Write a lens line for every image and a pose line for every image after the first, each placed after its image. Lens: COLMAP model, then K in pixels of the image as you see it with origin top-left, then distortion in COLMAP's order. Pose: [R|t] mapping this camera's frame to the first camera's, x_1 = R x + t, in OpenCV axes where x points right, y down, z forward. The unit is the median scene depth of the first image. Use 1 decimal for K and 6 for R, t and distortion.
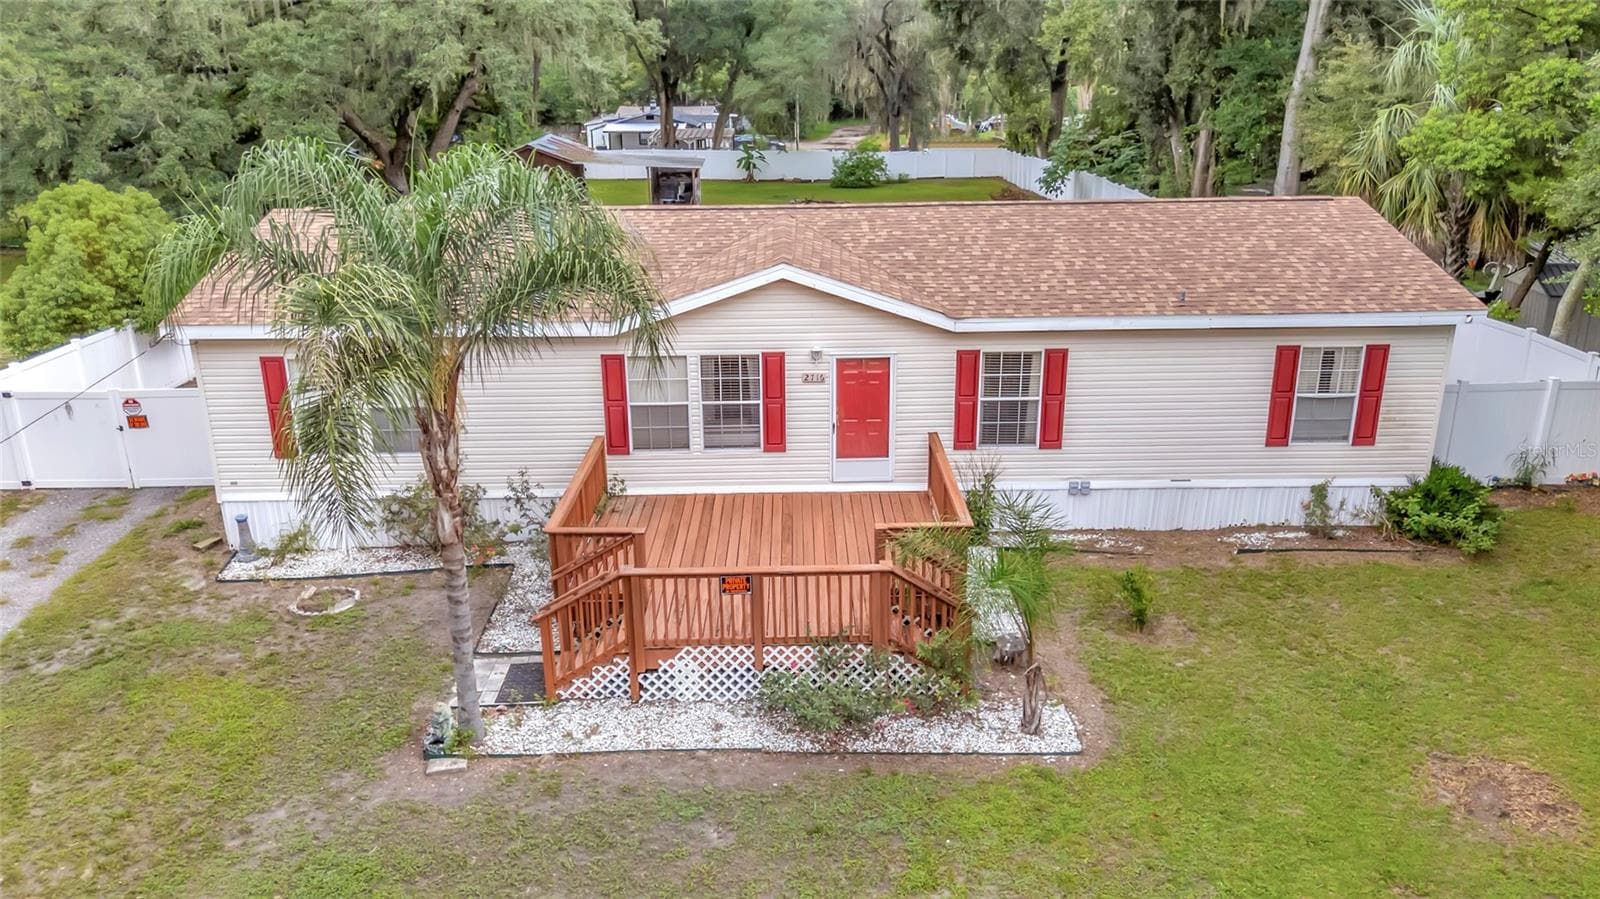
lens RADIAL K [[1191.1, 0, 810.8], [0, 1191.1, 441.3], [0, 0, 1]] dist [0.080487, -0.078397]
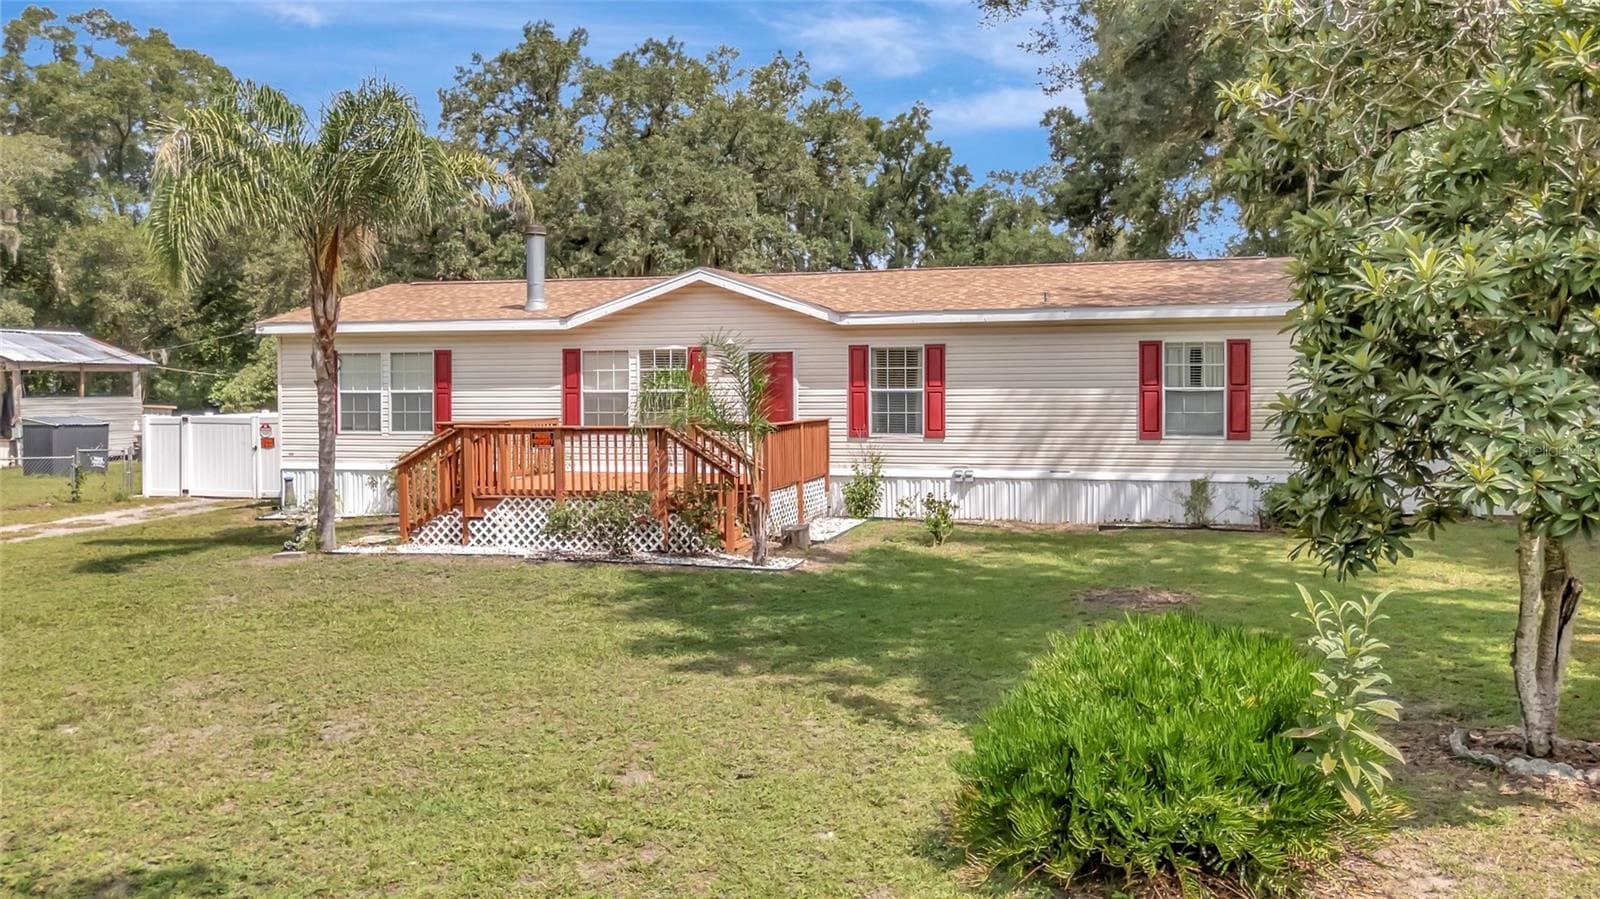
lens RADIAL K [[1212.4, 0, 811.1], [0, 1212.4, 387.0], [0, 0, 1]] dist [0.073187, -0.068850]
pose [[0.963718, 0.002943, -0.266908, 0.394394], [-0.085495, 0.950662, -0.298214, 0.308811], [0.252862, 0.310213, 0.916422, -0.059913]]
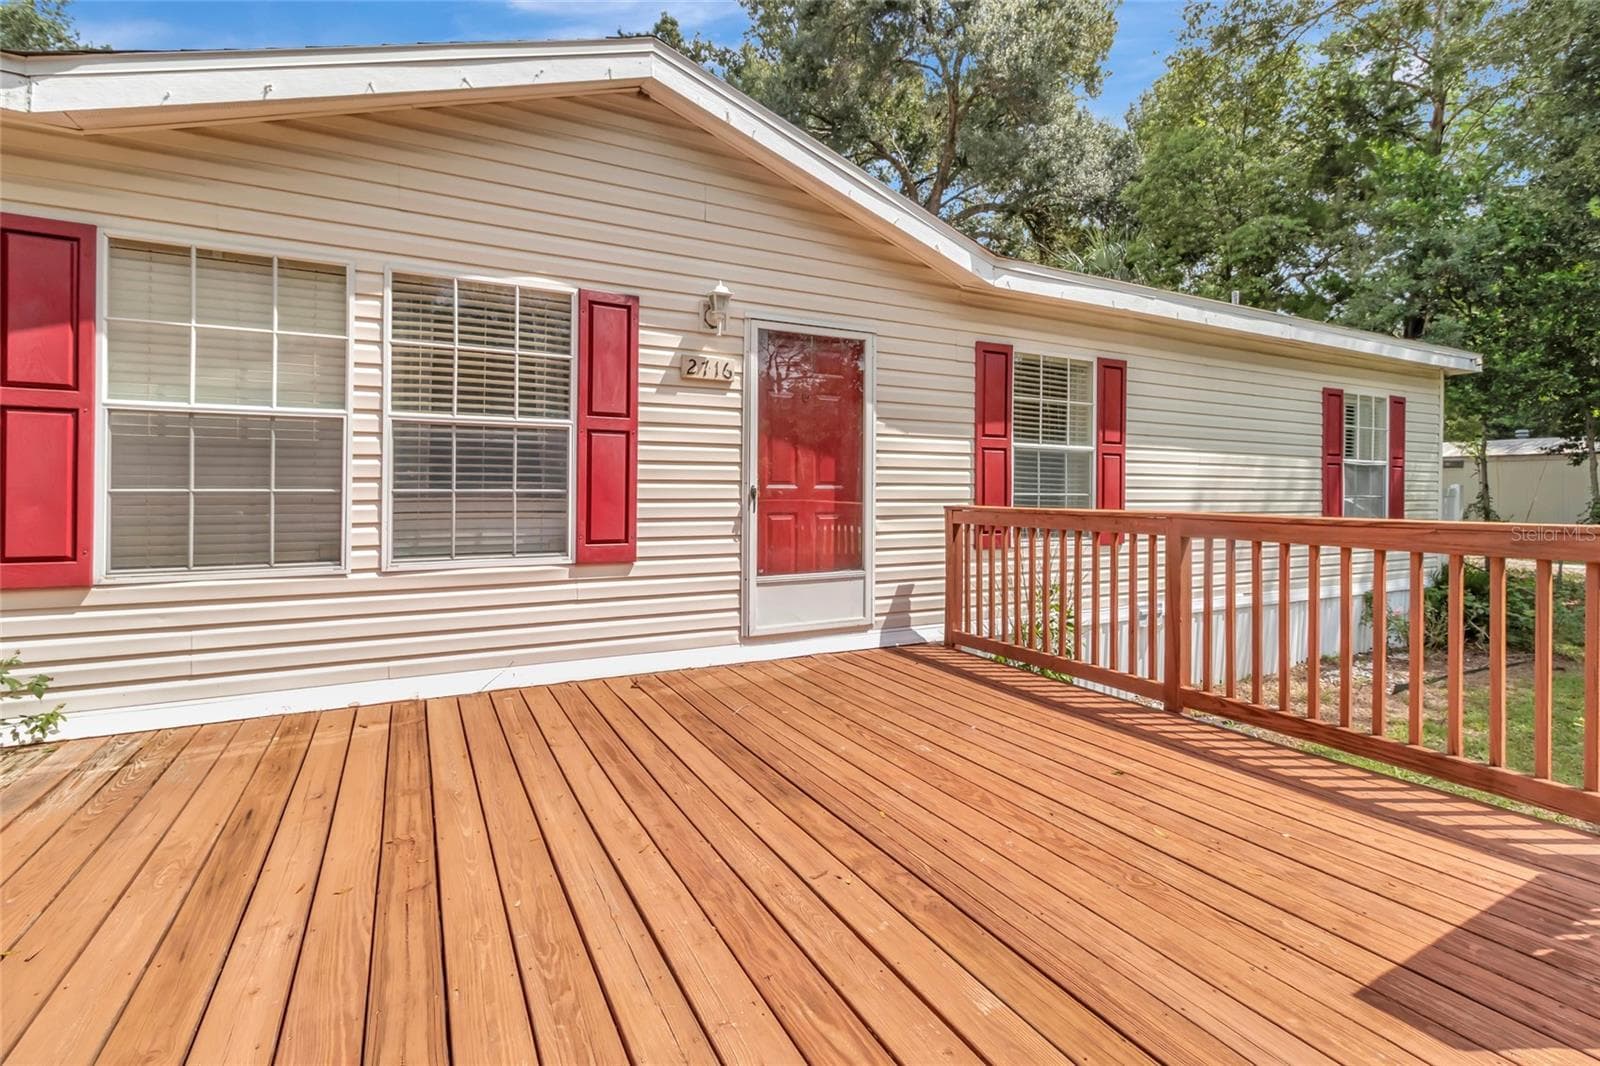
lens RADIAL K [[740.9, 0, 806.3], [0, 740.9, 488.4], [0, 0, 1]] dist [0.000100, -0.000058]
pose [[0.889839, 0.013722, 0.456068, -0.082456], [0.132145, 0.948959, -0.286382, 0.062098], [-0.436720, 0.315101, 0.842608, 0.782137]]
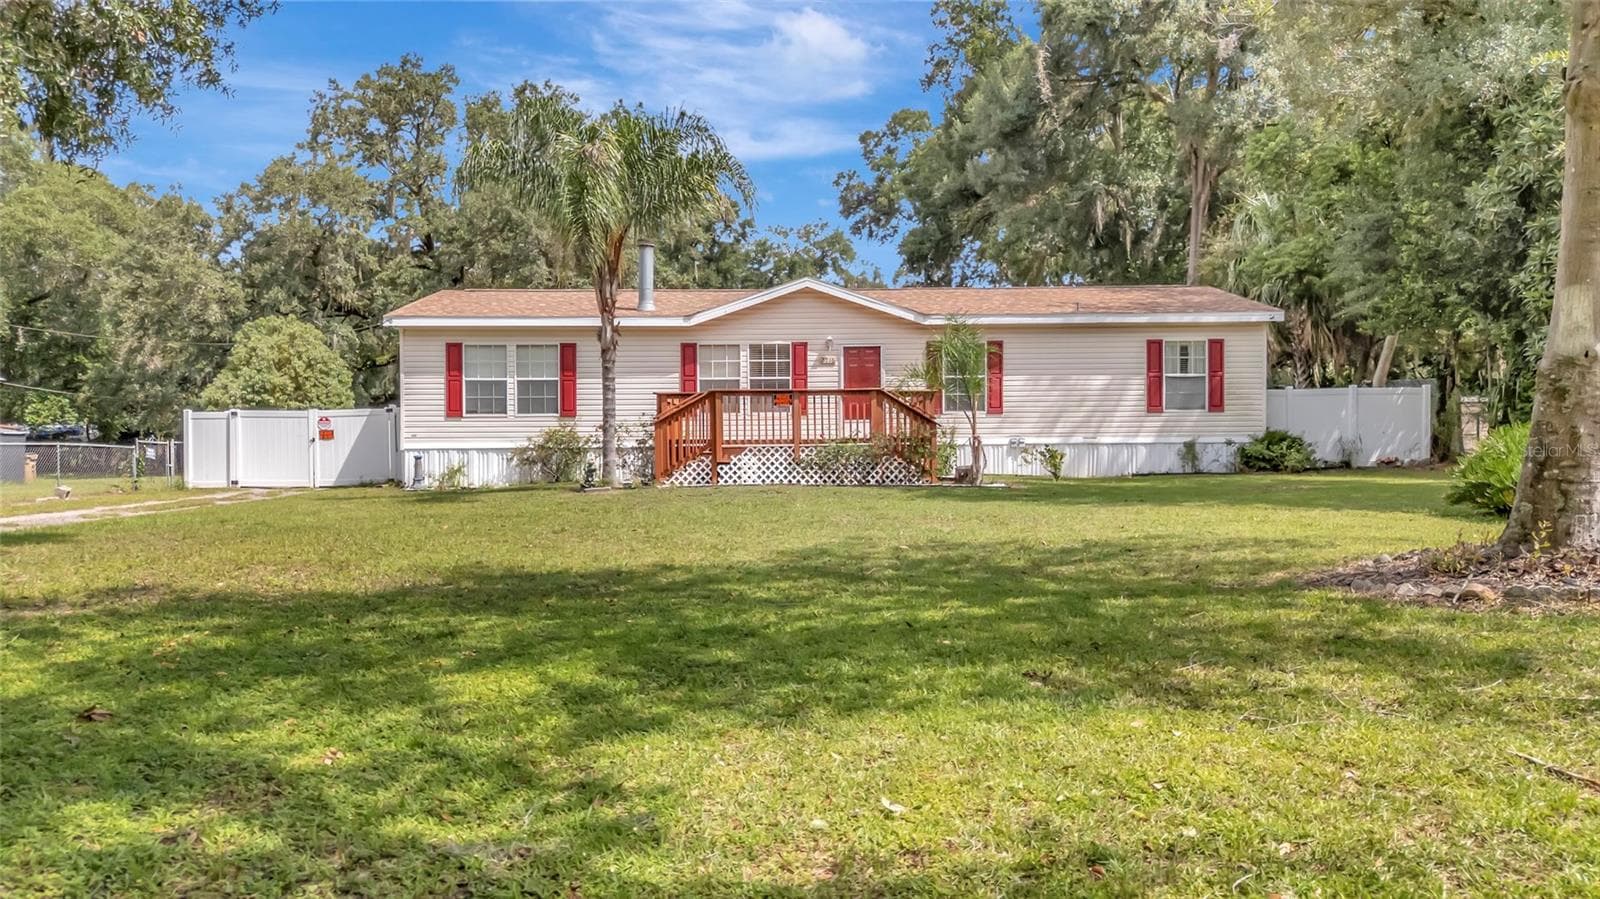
lens RADIAL K [[1191.1, 0, 810.8], [0, 1191.1, 441.3], [0, 0, 1]] dist [0.080487, -0.078397]
pose [[0.999965, -0.000339, 0.008374, -0.029881], [0.002929, 0.950328, -0.311237, 0.484529], [-0.007853, 0.311251, 0.950295, -0.332385]]
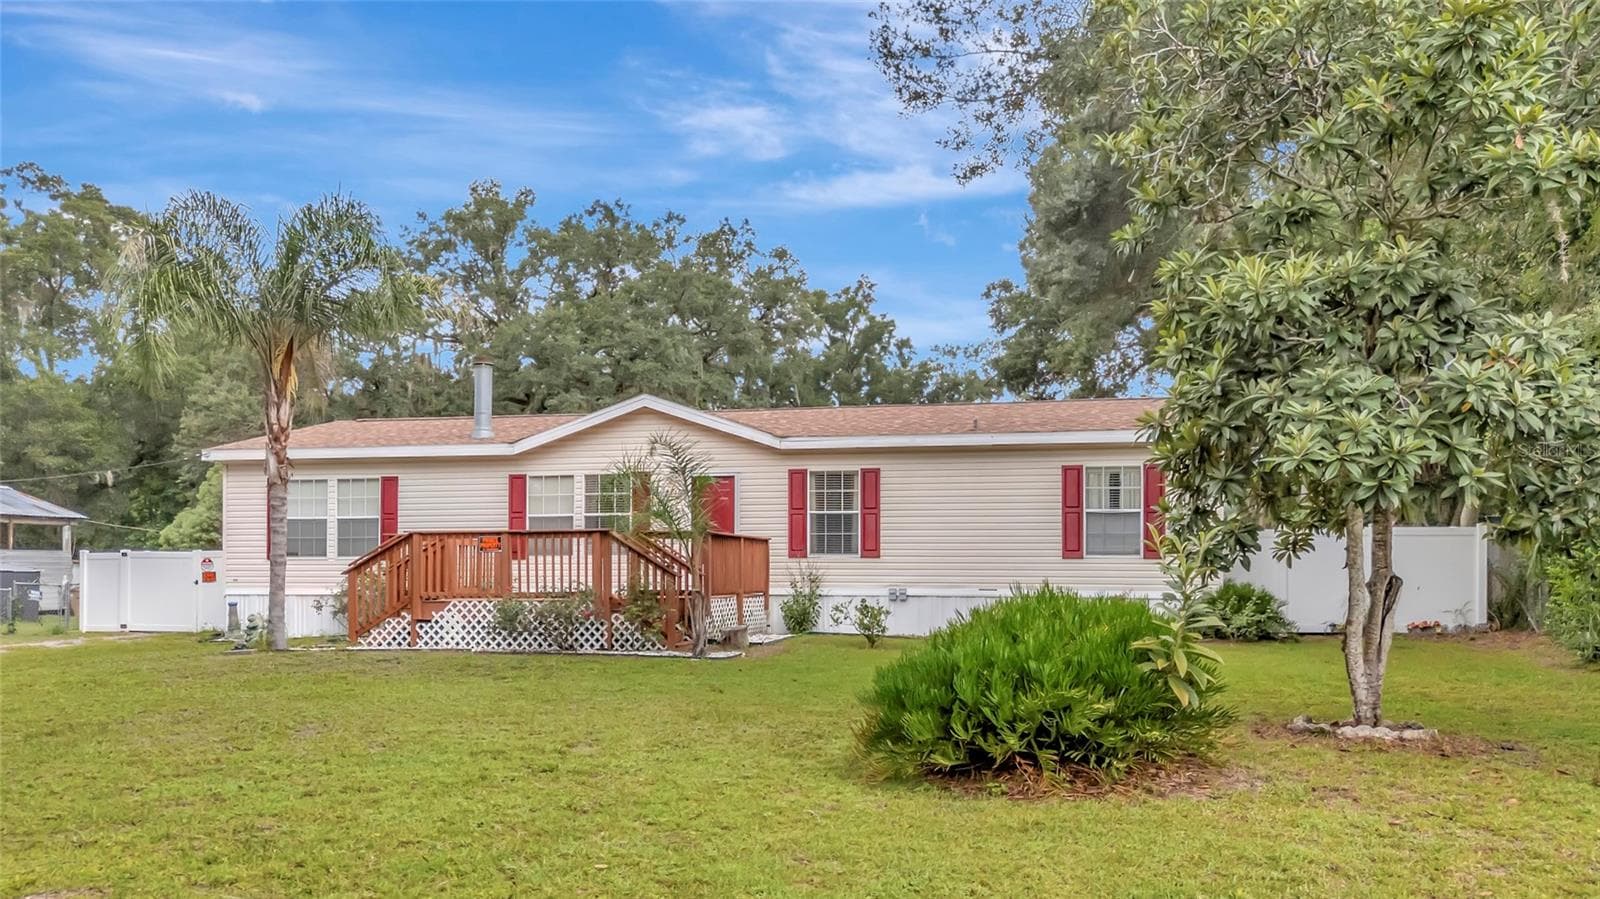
lens RADIAL K [[1223.6, 0, 825.8], [0, 1223.6, 549.1], [0, 0, 1]] dist [0.031792, -0.001978]
pose [[0.977090, 0.003571, -0.212797, 0.414488], [-0.073369, 0.944218, -0.321043, 0.382634], [0.199780, 0.329300, 0.922848, -0.087994]]
